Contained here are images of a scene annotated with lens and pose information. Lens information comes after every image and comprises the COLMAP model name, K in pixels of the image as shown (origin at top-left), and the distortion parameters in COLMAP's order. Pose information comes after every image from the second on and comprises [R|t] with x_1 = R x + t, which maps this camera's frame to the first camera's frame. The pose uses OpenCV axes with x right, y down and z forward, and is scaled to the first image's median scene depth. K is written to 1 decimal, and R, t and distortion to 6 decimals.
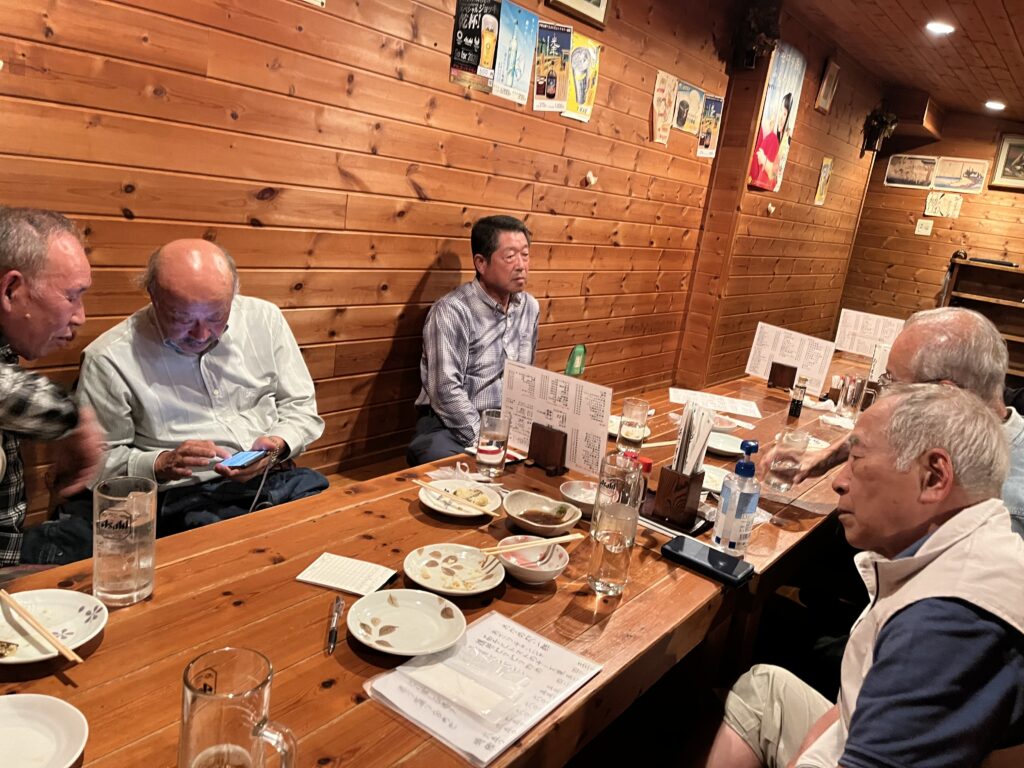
lens RADIAL K [[777.2, 0, 514.3], [0, 777.2, 384.9], [0, 0, 1]] dist [0.072825, -0.105016]
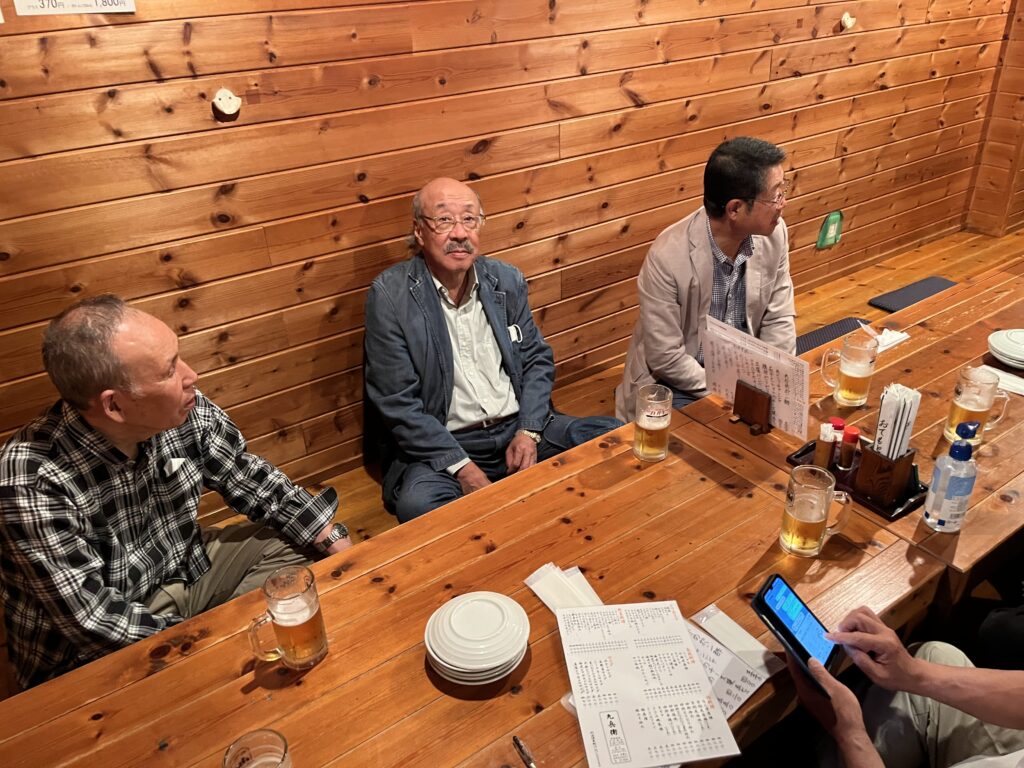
lens RADIAL K [[777.2, 0, 514.3], [0, 777.2, 384.9], [0, 0, 1]] dist [0.072825, -0.105016]
pose [[0.937078, 0.004060, -0.349097, 0.063215], [0.085547, 0.966779, 0.240875, -0.126480], [0.338478, -0.255583, 0.905599, -0.008009]]
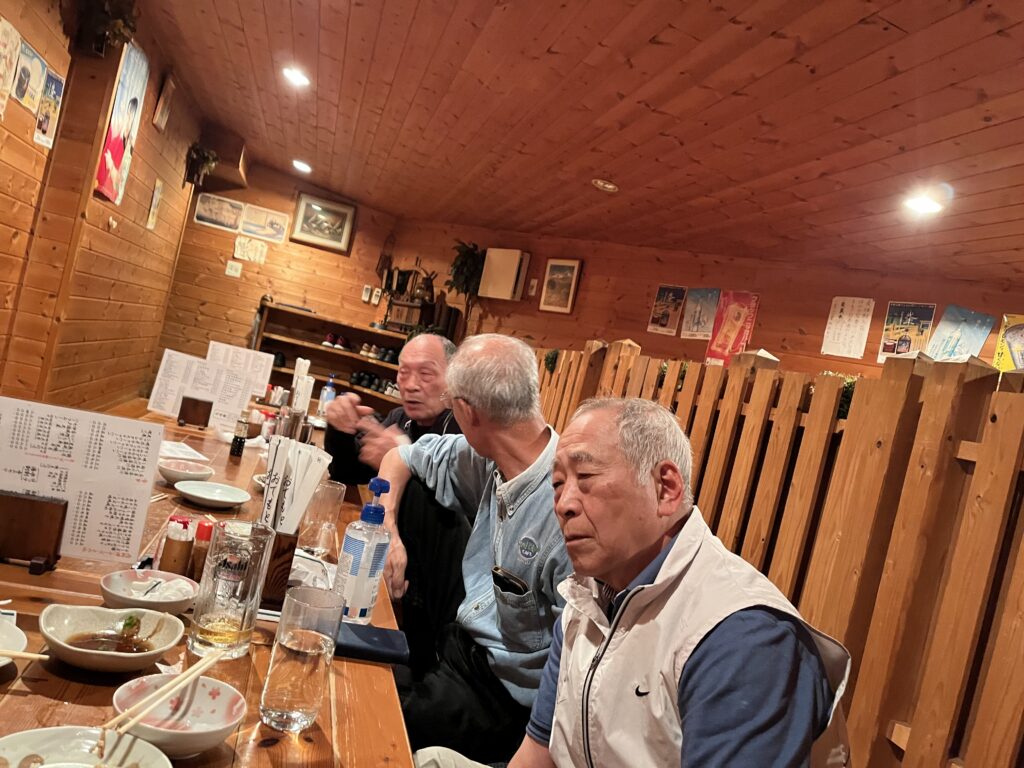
lens RADIAL K [[775.7, 0, 518.9], [0, 775.7, 385.3], [0, 0, 1]] dist [0.073267, -0.104703]
pose [[0.612891, -0.000826, 0.790167, -0.121428], [0.044076, 0.998478, -0.033143, 0.003577], [-0.788937, 0.055141, 0.611995, 0.182884]]
